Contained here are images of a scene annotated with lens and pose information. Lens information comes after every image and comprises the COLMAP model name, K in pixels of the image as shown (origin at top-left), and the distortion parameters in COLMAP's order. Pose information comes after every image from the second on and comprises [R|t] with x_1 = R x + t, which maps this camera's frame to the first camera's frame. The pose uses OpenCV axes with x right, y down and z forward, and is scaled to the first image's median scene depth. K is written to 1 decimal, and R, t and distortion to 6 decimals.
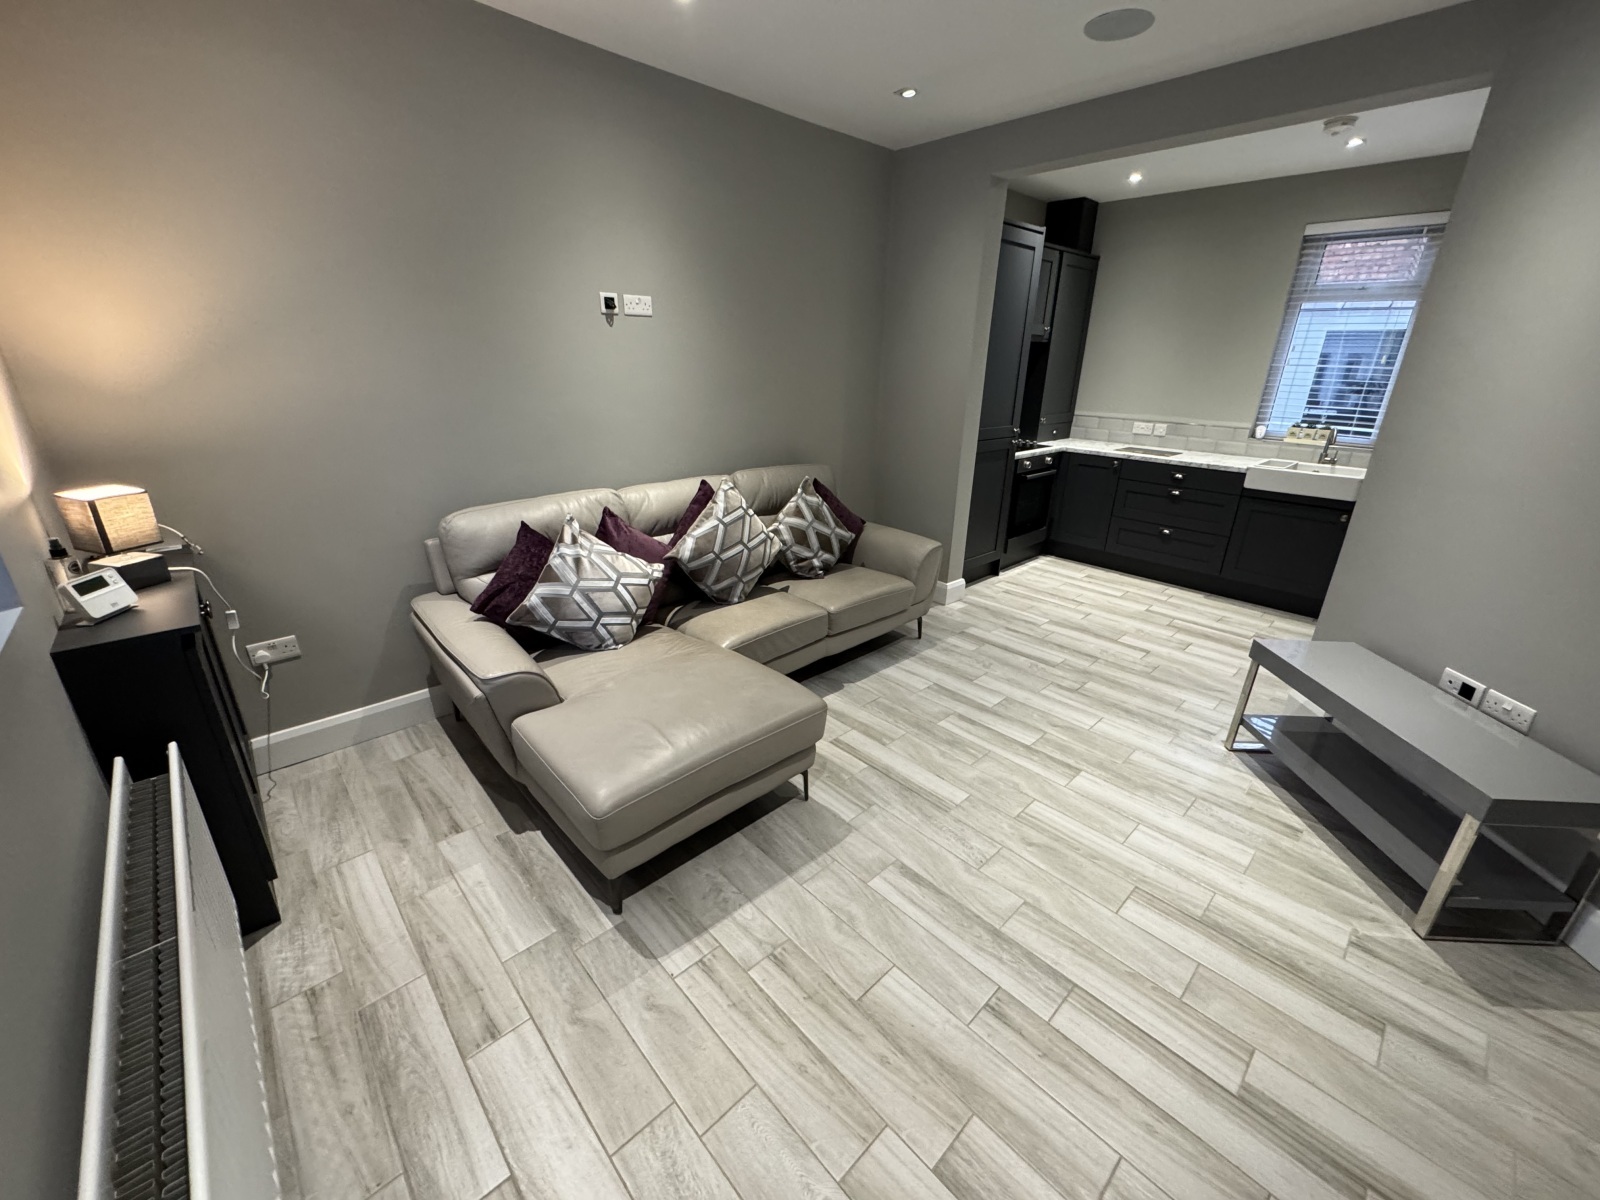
lens RADIAL K [[642.6, 0, 800.0], [0, 642.6, 600.0], [0, 0, 1]] dist [-0.002279, -0.000169]
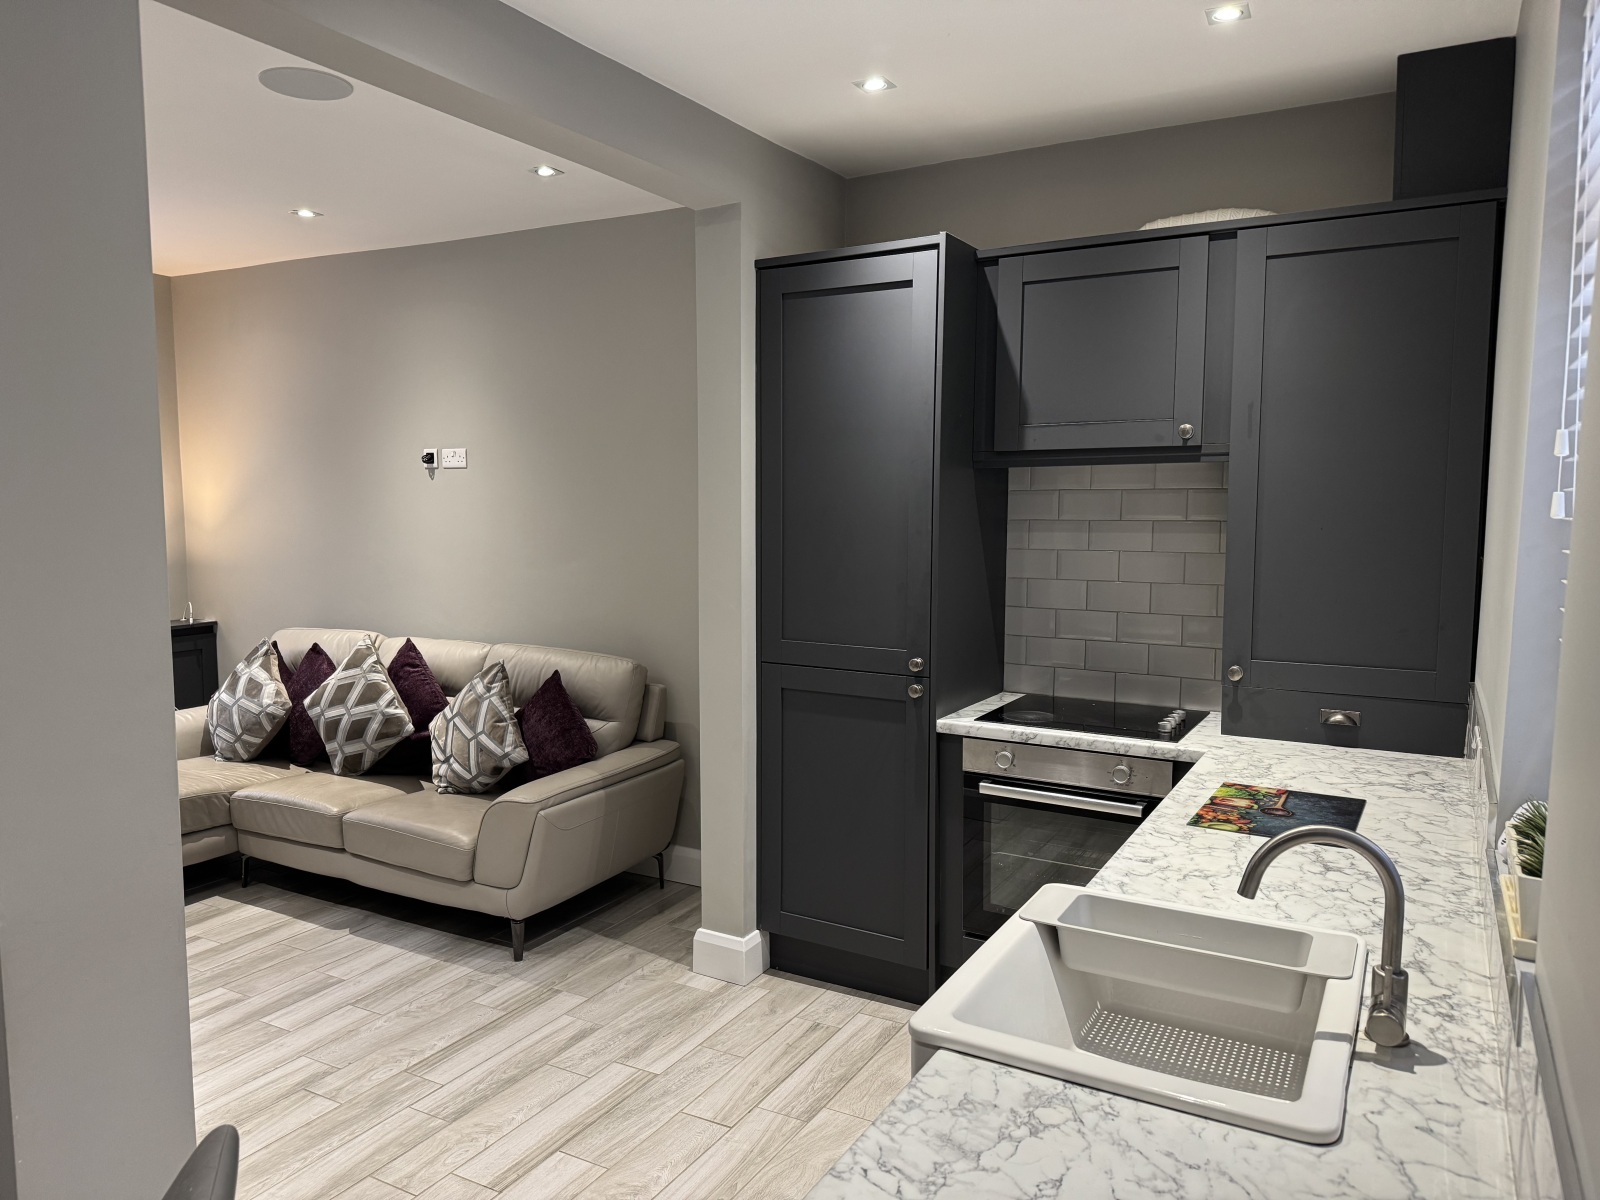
lens RADIAL K [[1125.0, 0, 794.1], [0, 1125.0, 601.0], [0, 0, 1]] dist [-0.001016, -0.003160]
pose [[0.297264, 0.069048, -0.952295, 1.042268], [-0.337650, 0.940536, -0.037203, -0.252835], [0.893100, 0.332602, 0.302901, 0.699727]]
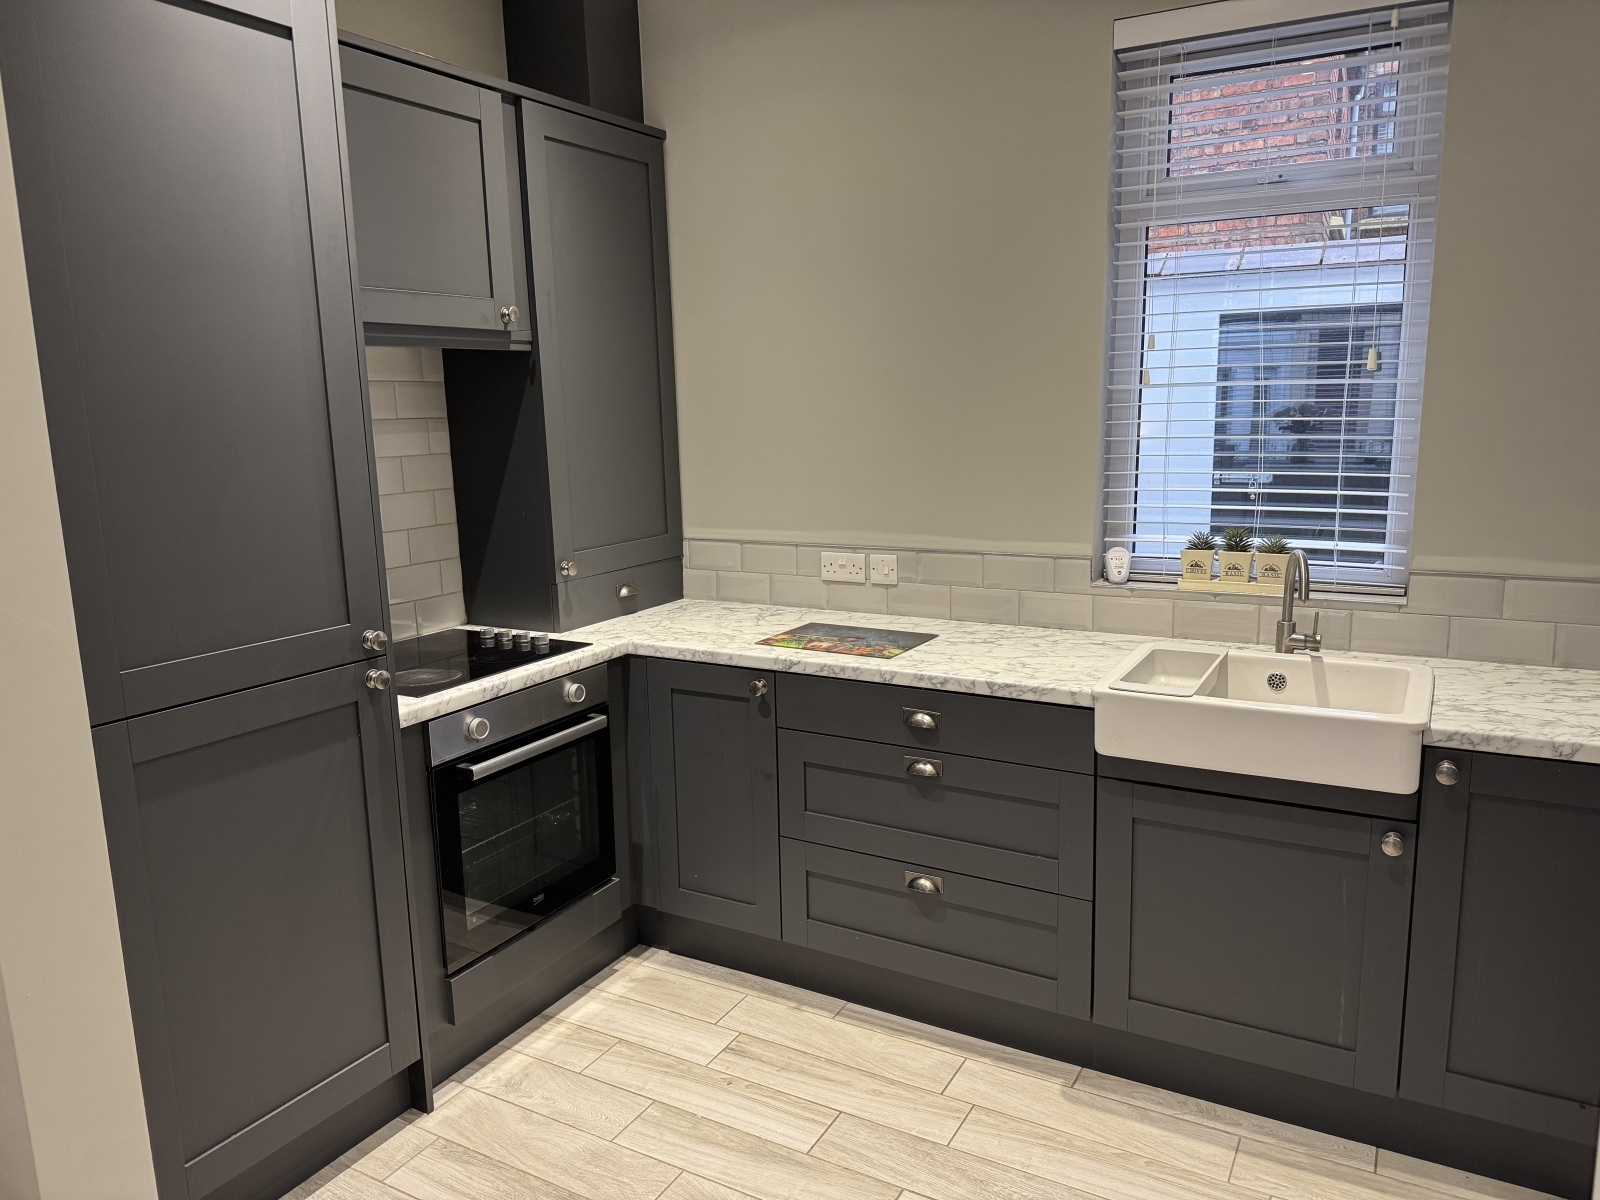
lens RADIAL K [[1126.7, 0, 800.0], [0, 1126.7, 600.0], [0, 0, 1]] dist [0.088642, -0.093501]
pose [[0.953565, -0.092906, 0.286501, 0.382395], [0.145042, 0.975321, -0.166471, -0.171355], [-0.263964, 0.200295, 0.943507, 0.474019]]
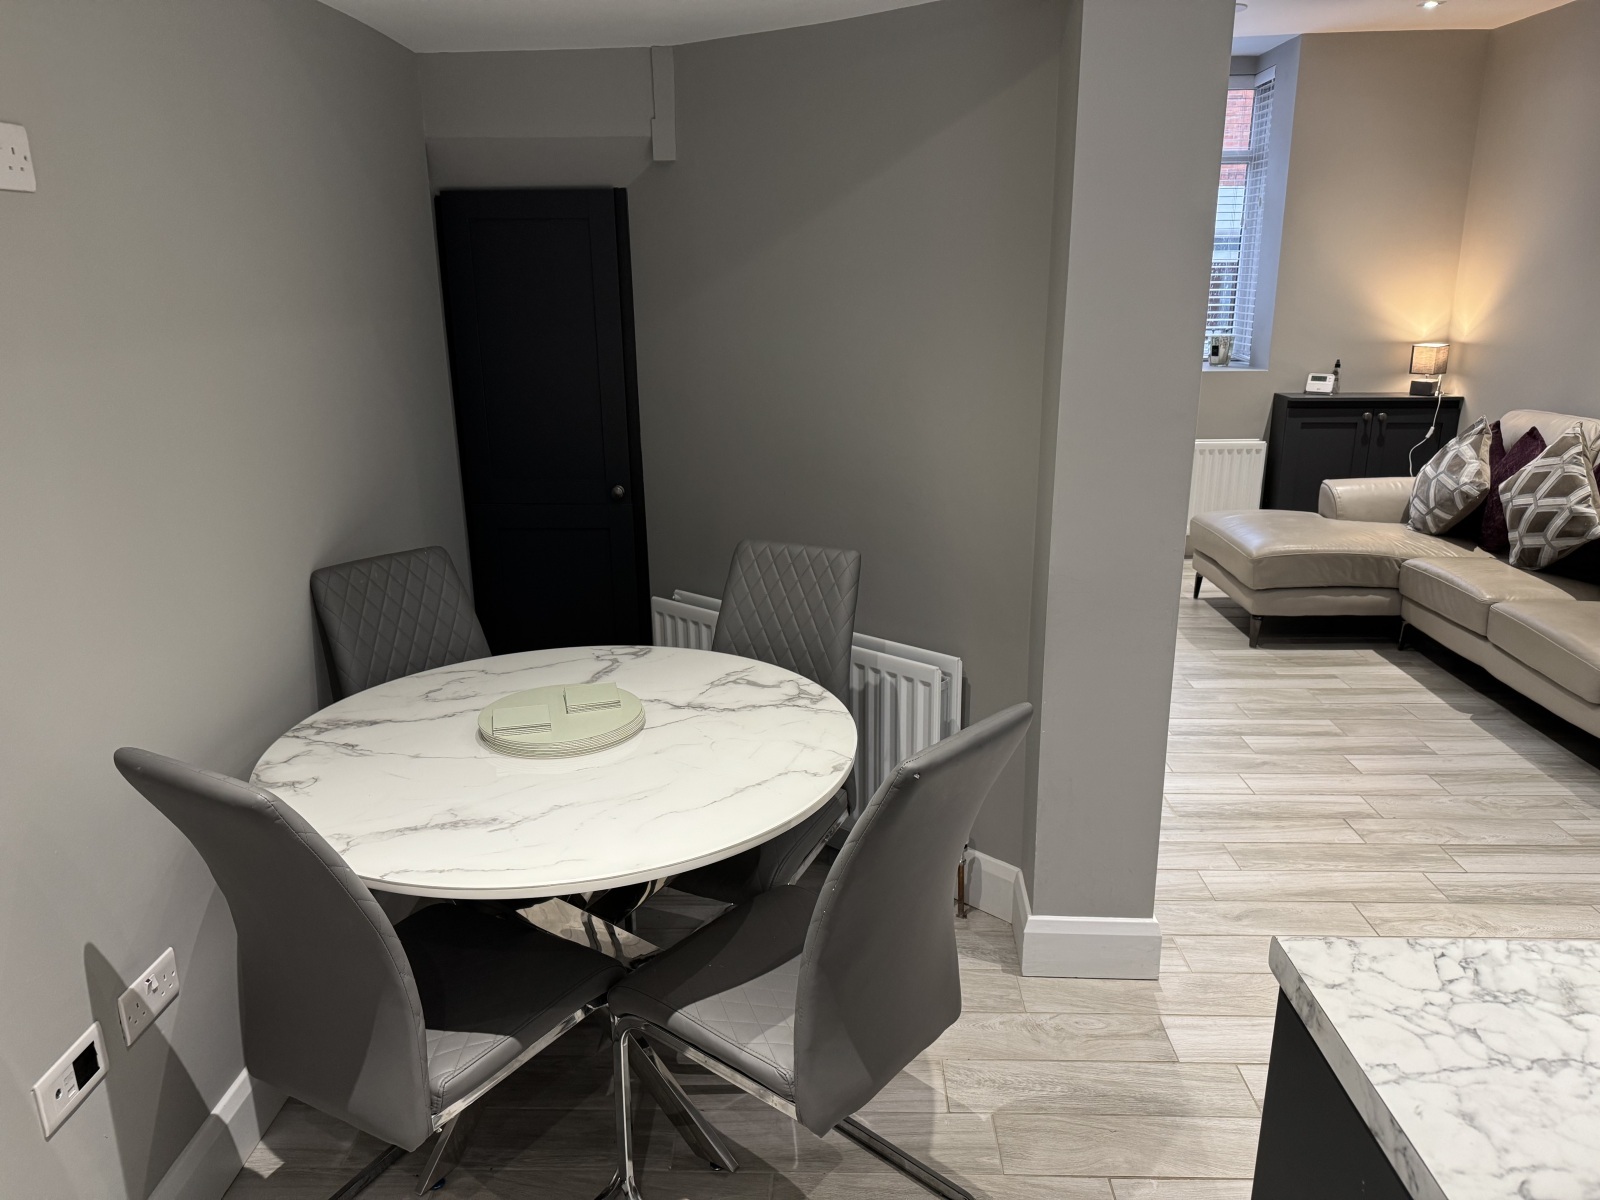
lens RADIAL K [[1125.0, 0, 794.1], [0, 1125.0, 601.0], [0, 0, 1]] dist [-0.001016, -0.003160]
pose [[-0.710459, 0.184427, -0.679143, 1.077963], [-0.256169, 0.831067, 0.493664, -0.302036], [0.655458, 0.524703, -0.543195, 0.832751]]
